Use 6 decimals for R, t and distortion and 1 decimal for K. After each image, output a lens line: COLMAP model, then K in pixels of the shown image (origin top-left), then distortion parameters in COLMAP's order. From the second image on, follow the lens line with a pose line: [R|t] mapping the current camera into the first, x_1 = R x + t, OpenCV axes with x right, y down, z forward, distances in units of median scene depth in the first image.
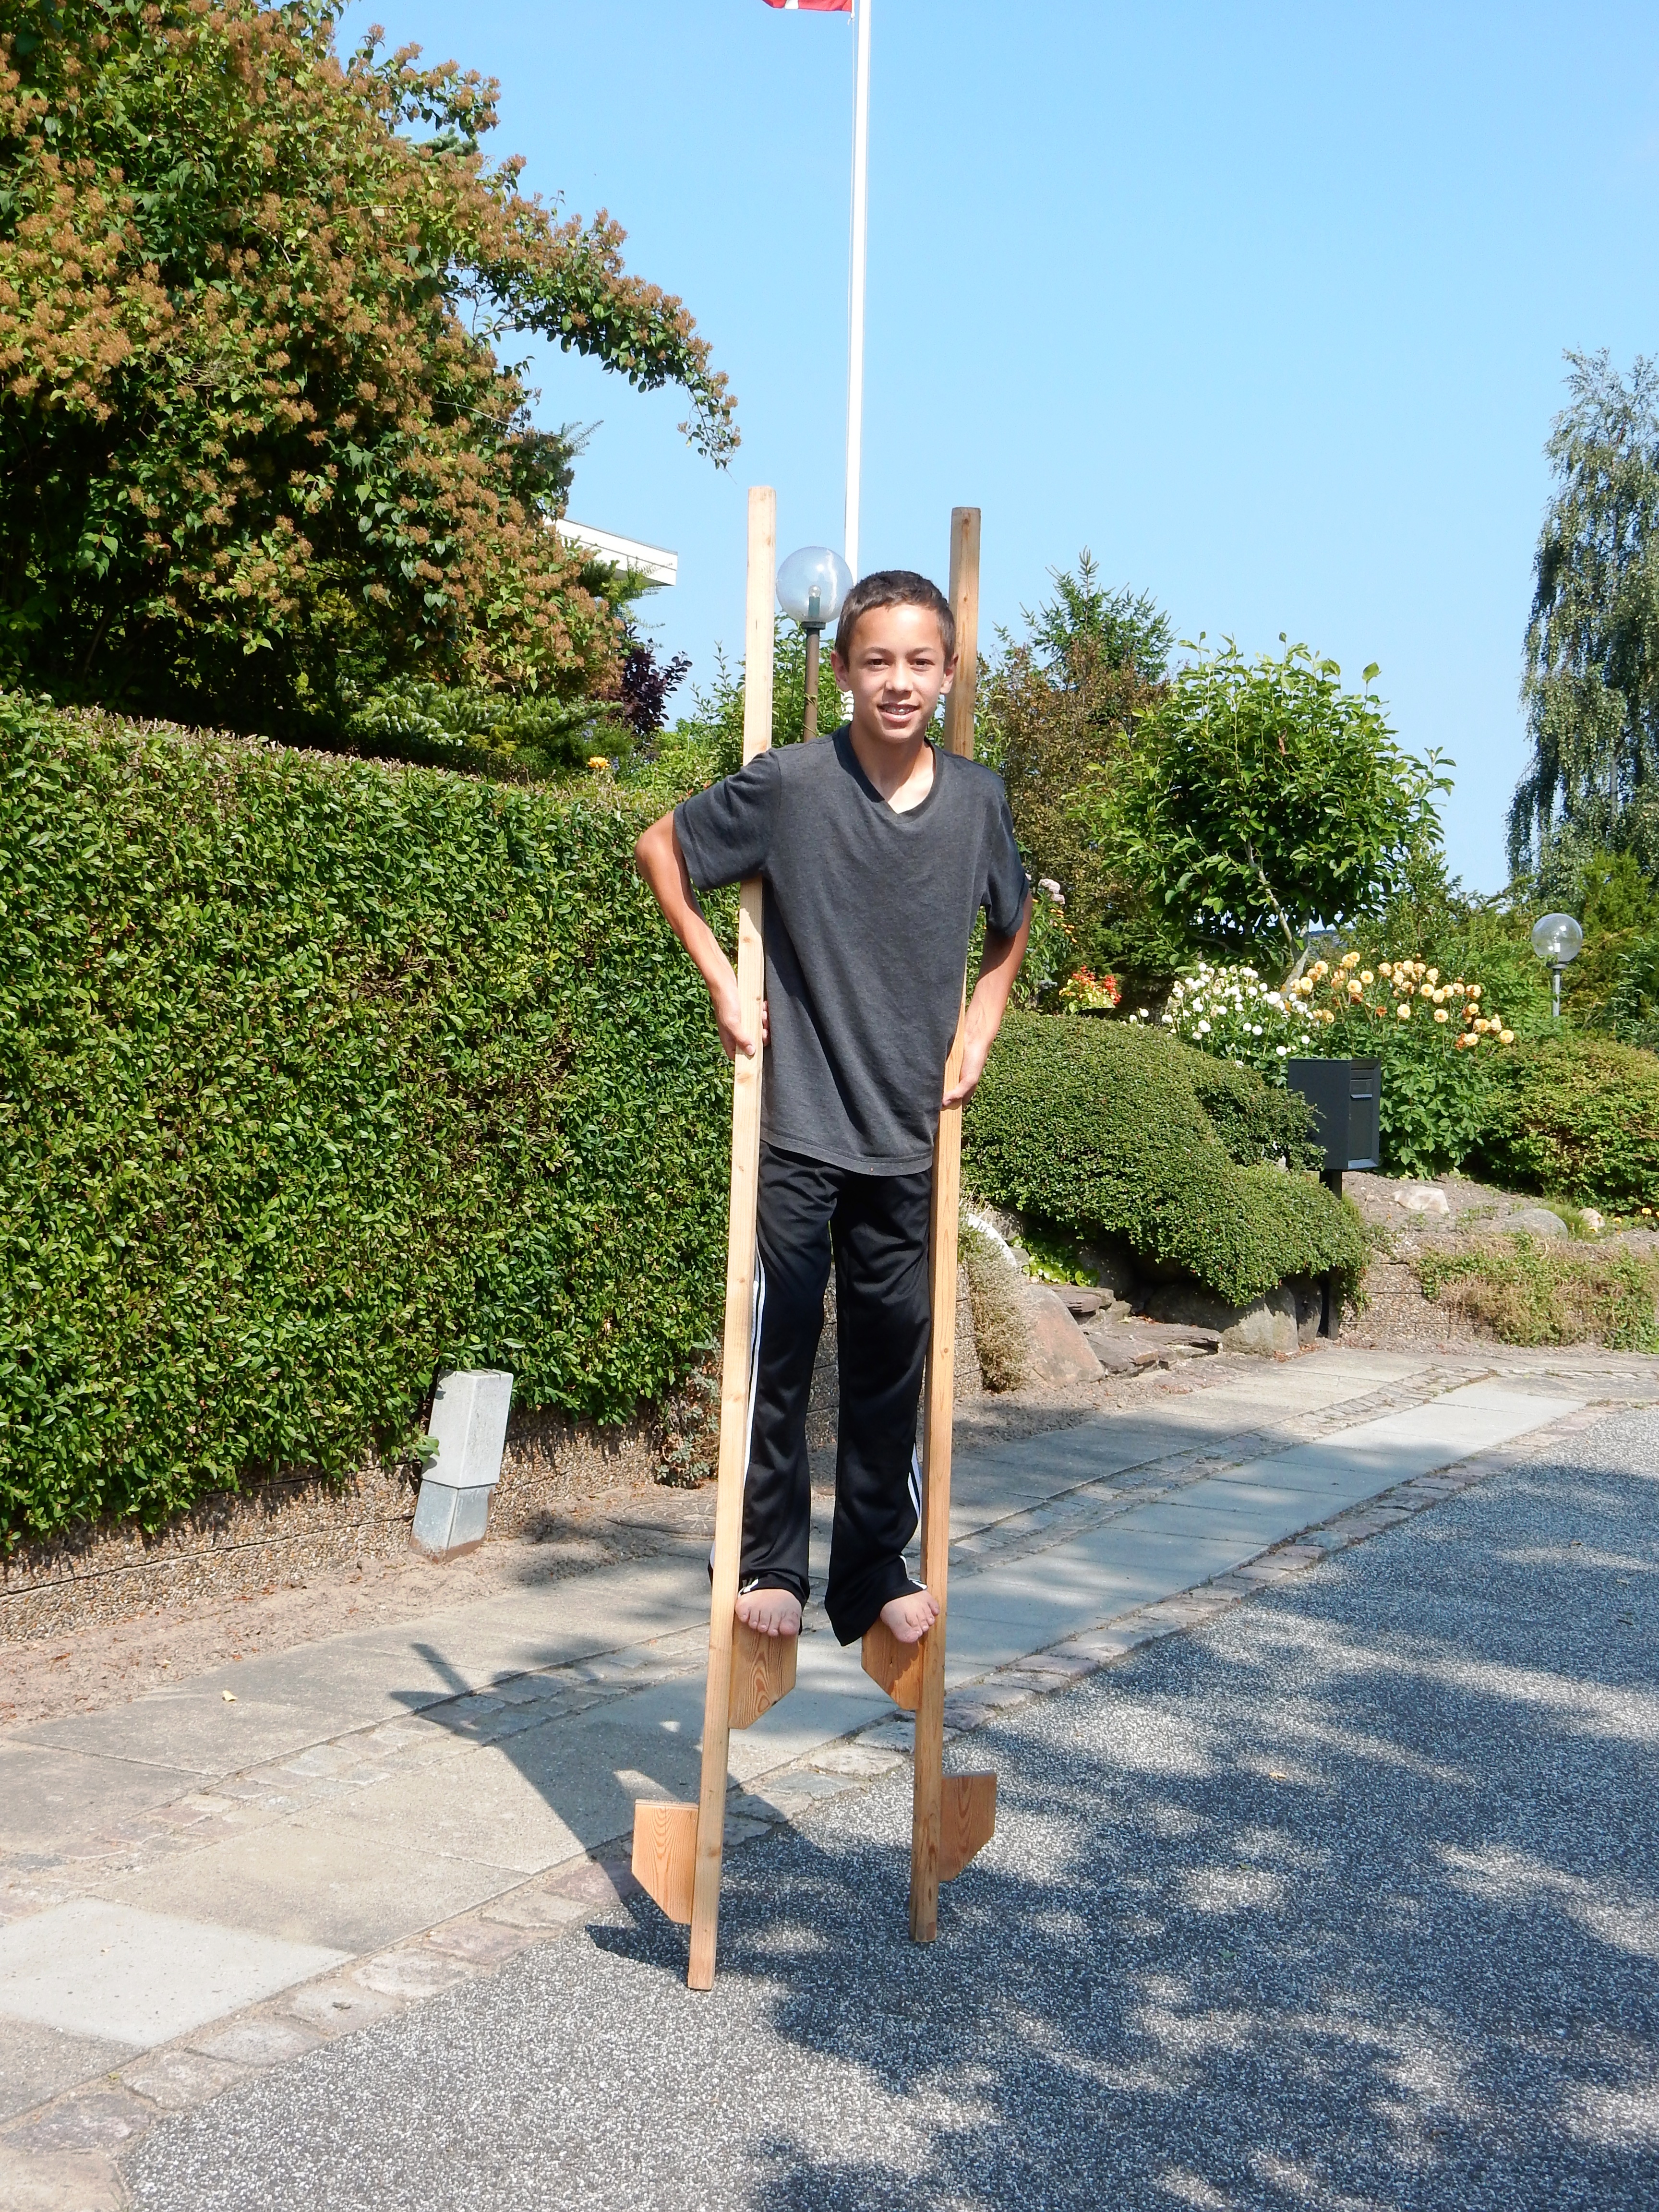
lens RADIAL K [[2964.0, 0, 829.5], [0, 2964.0, 1106.0], [0, 0, 1]] dist [-0.162571, 0.505510]
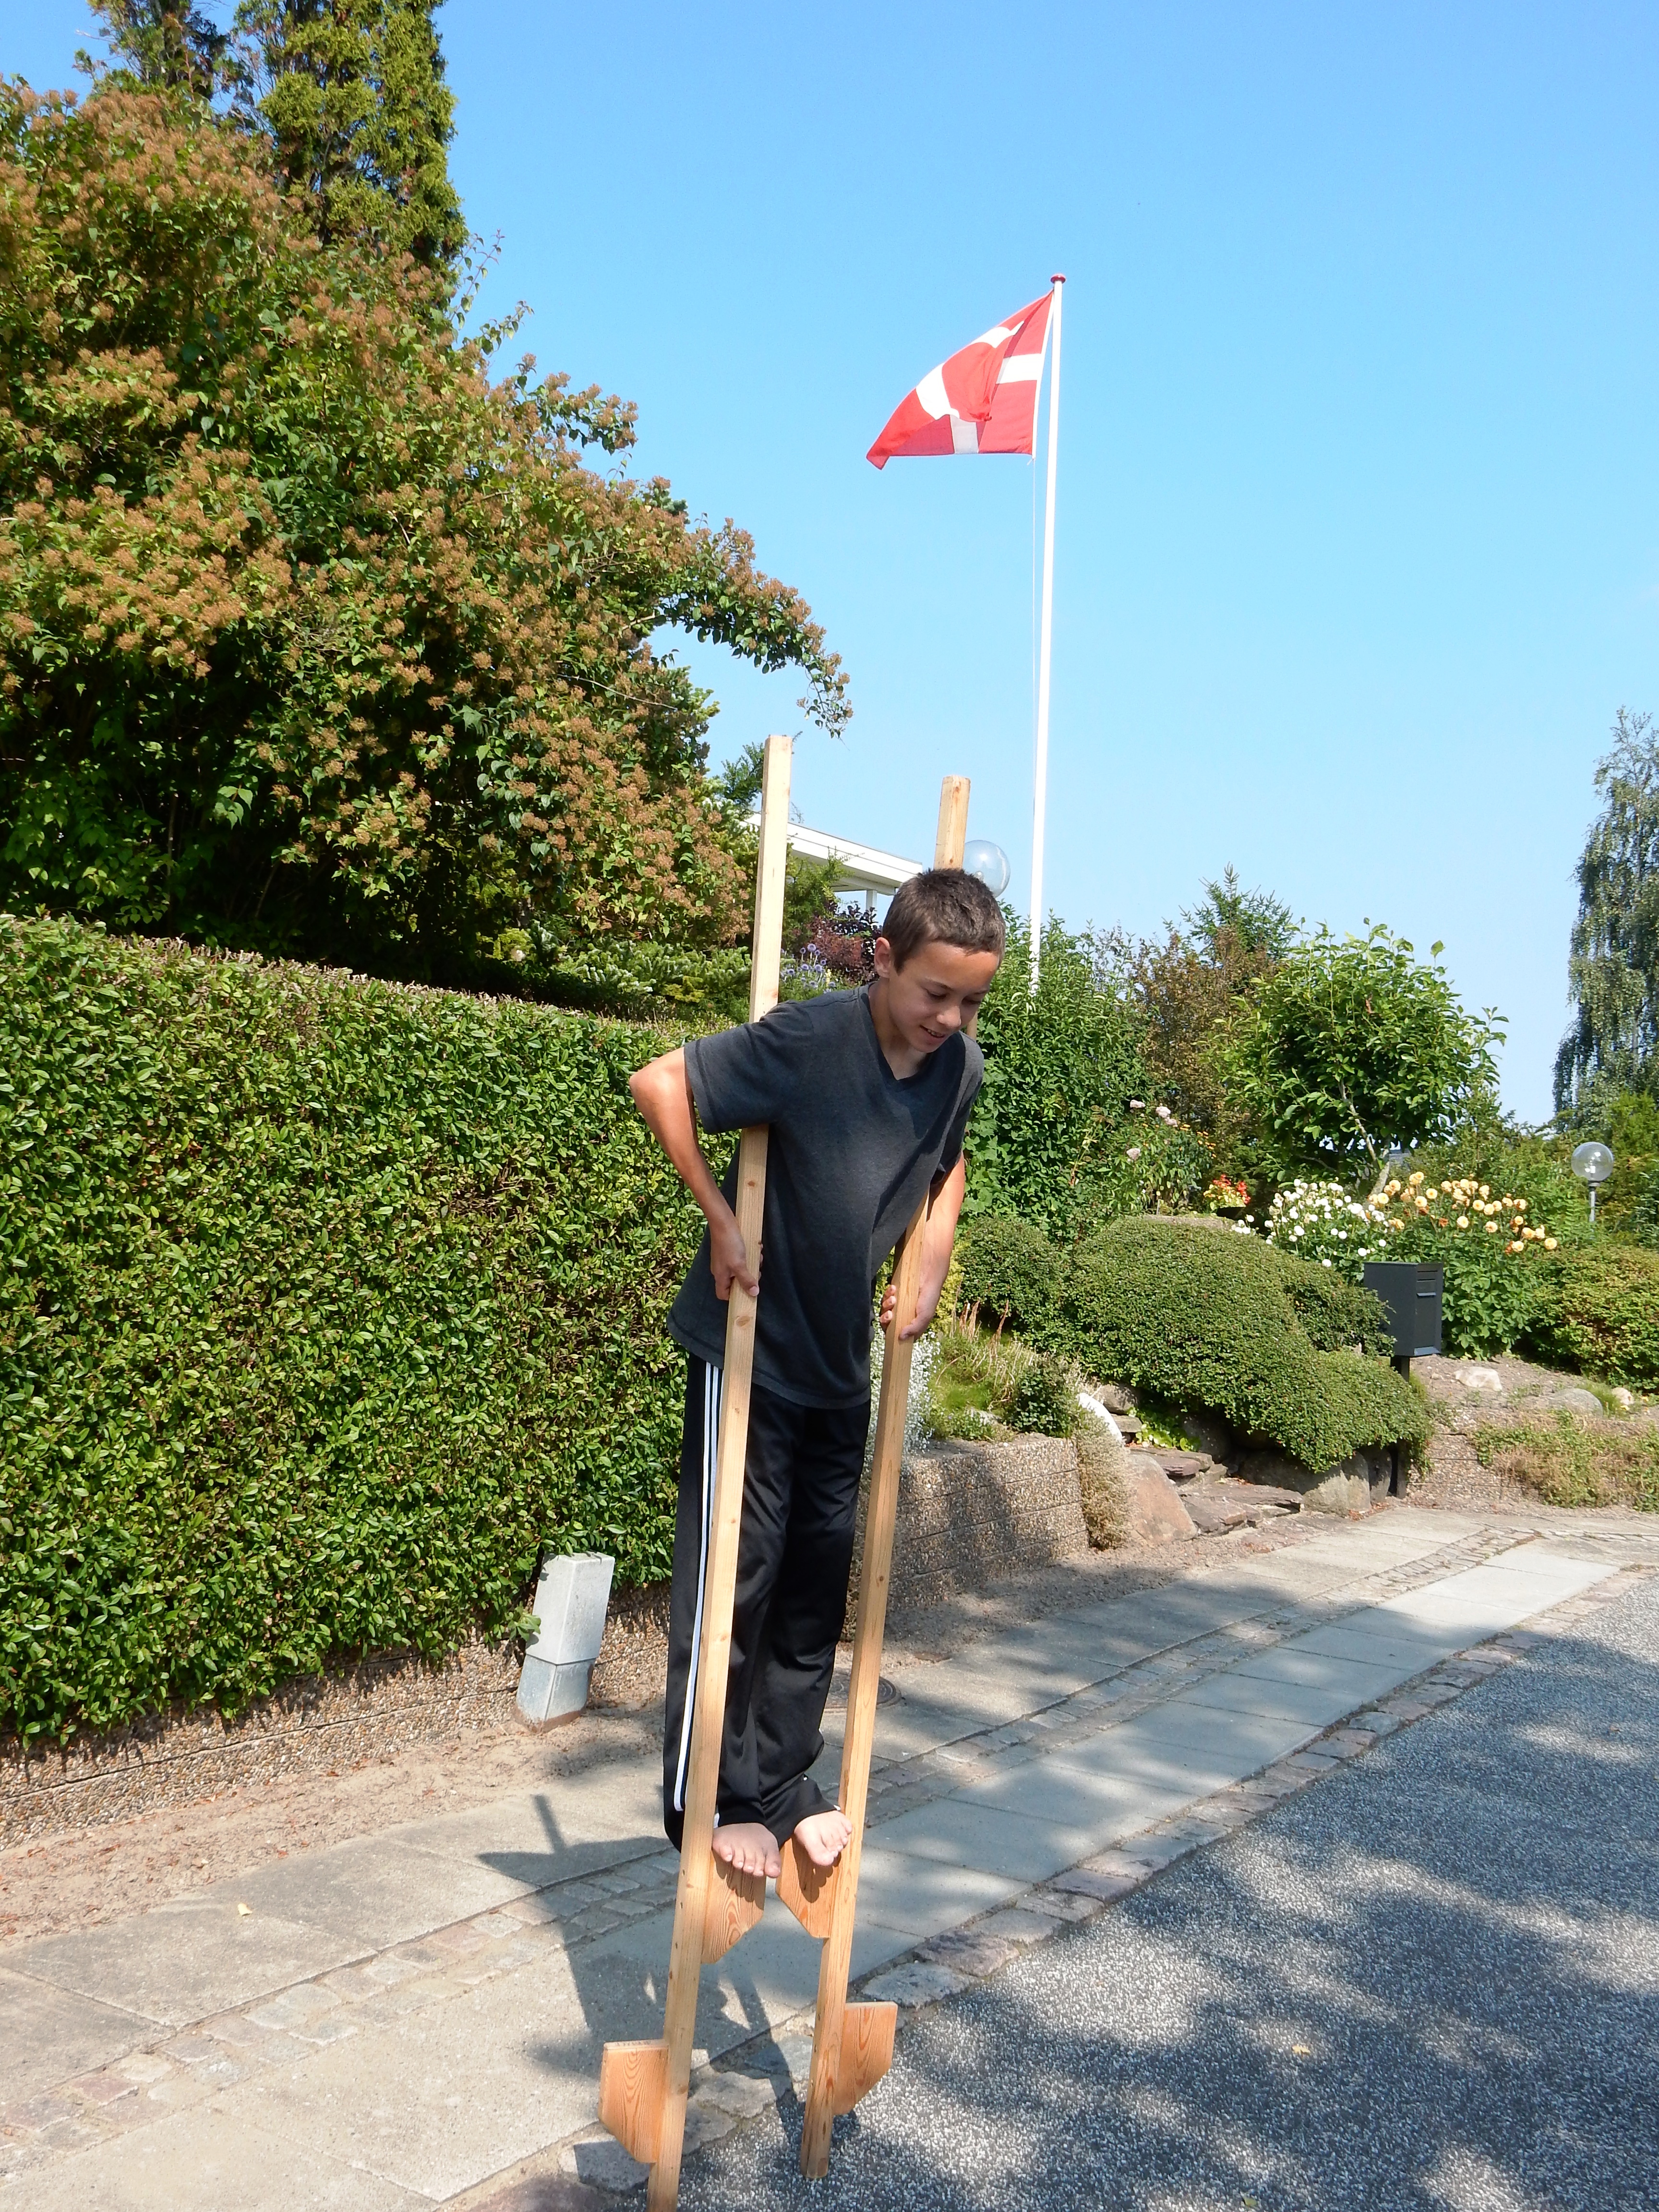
lens RADIAL K [[2132.4, 0, 829.5], [0, 2132.4, 1106.0], [0, 0, 1]] dist [-0.074613, 0.024195]
pose [[0.994579, 0.014650, -0.102949, 0.054736], [-0.022373, 0.996987, -0.074269, -0.020997], [0.101551, 0.076170, 0.991910, 0.237092]]
